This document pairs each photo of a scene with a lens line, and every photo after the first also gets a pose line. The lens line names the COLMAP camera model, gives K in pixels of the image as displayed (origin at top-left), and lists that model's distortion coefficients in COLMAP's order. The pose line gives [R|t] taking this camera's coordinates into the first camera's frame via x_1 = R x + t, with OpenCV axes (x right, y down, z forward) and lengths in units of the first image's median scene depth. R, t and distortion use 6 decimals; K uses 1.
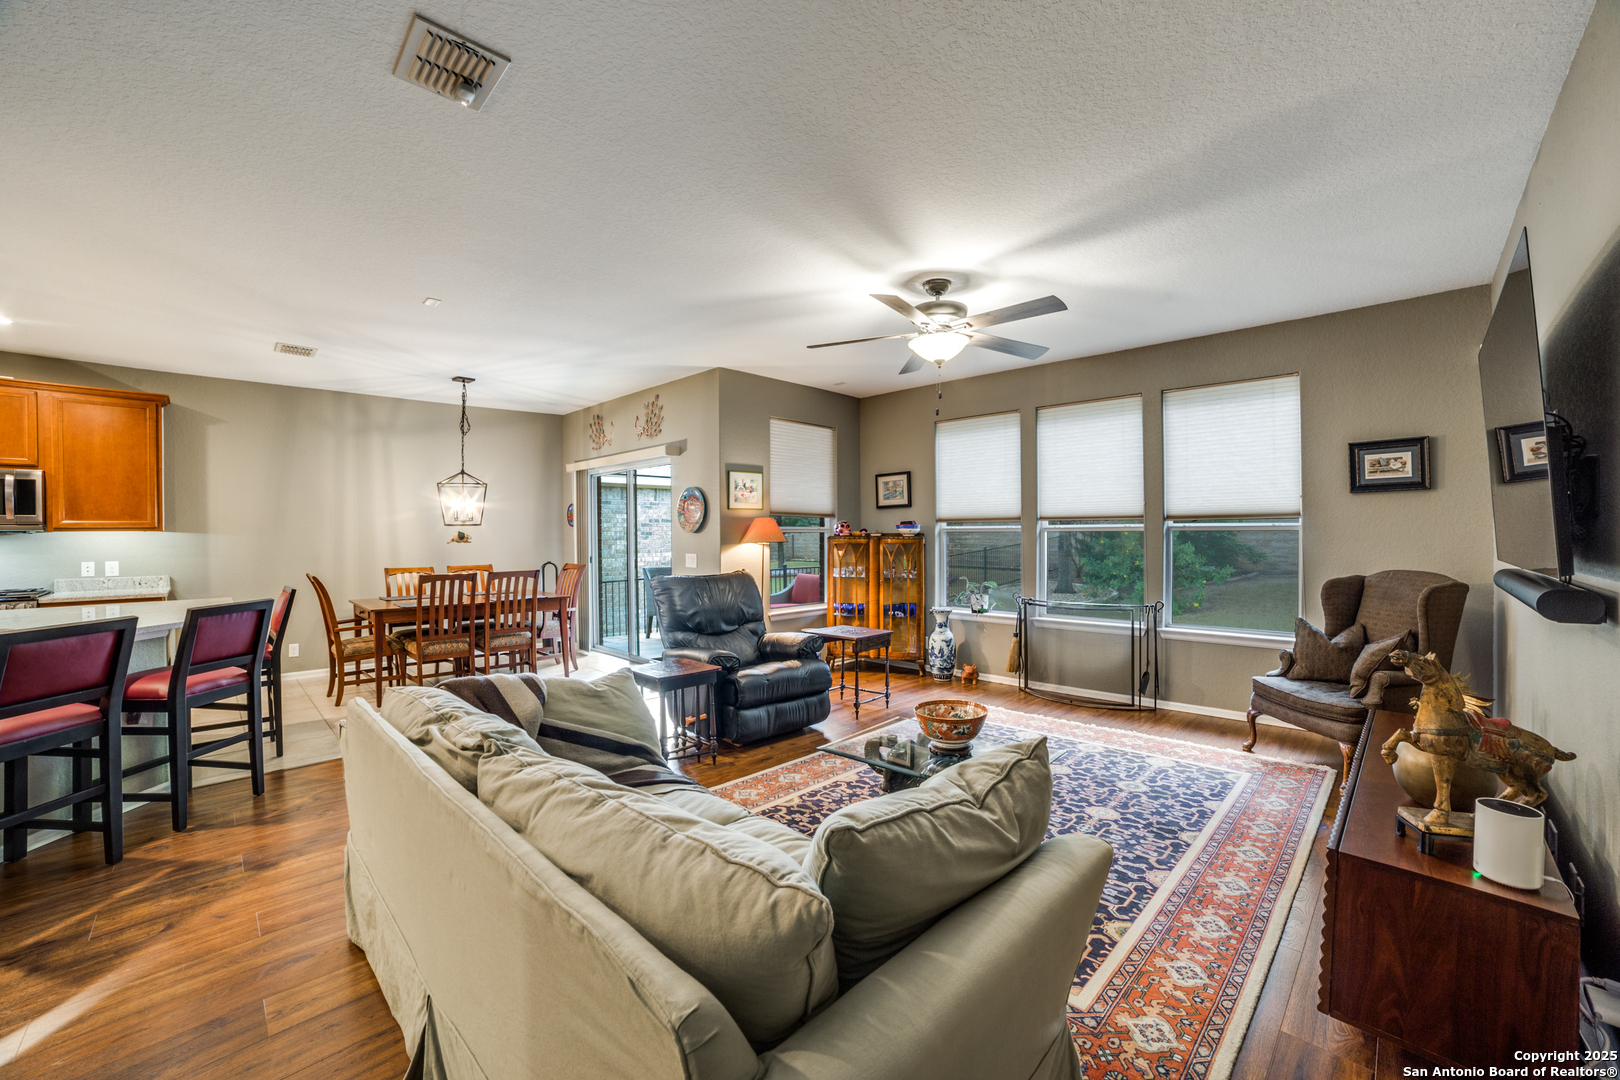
lens RADIAL K [[653.9, 0, 812.4], [0, 653.9, 543.1], [0, 0, 1]] dist [-0.037673, 0.000054]
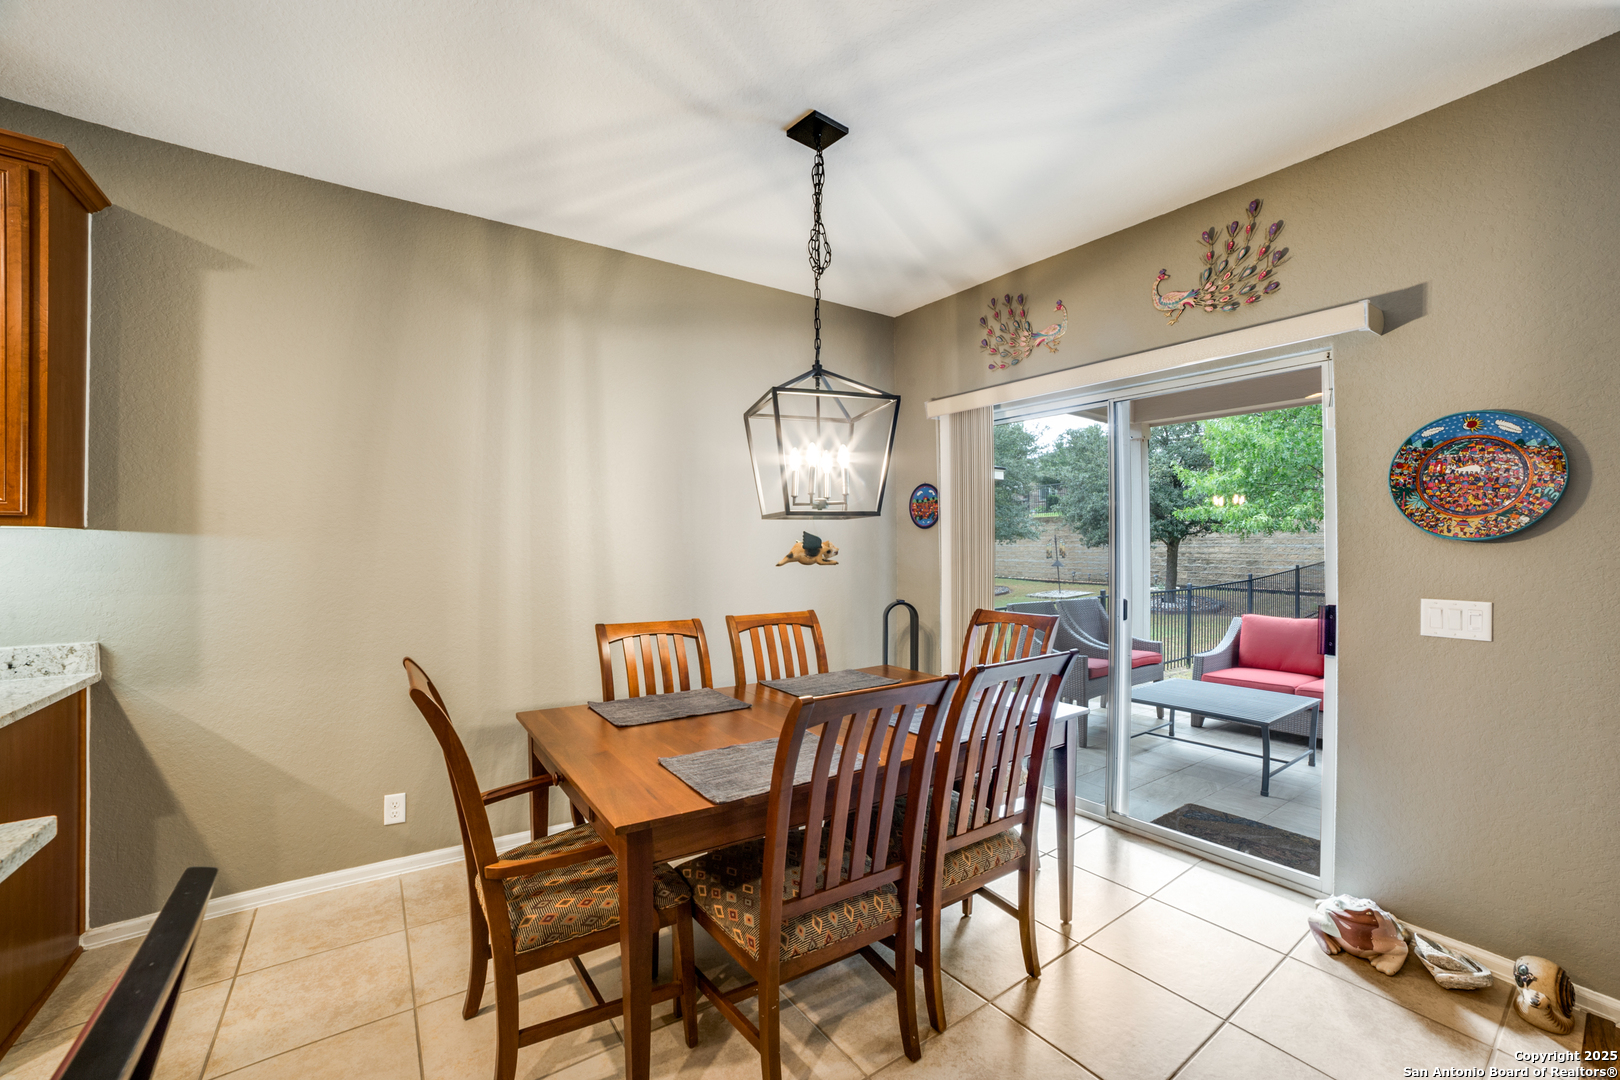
lens RADIAL K [[653.9, 0, 821.8], [0, 653.9, 544.9], [0, 0, 1]] dist [-0.037673, 0.000054]
pose [[0.986758, 0.010898, -0.161835, -0.253549], [-0.012621, 0.999874, -0.009619, -0.004679], [0.161710, 0.011534, 0.986771, 0.341334]]
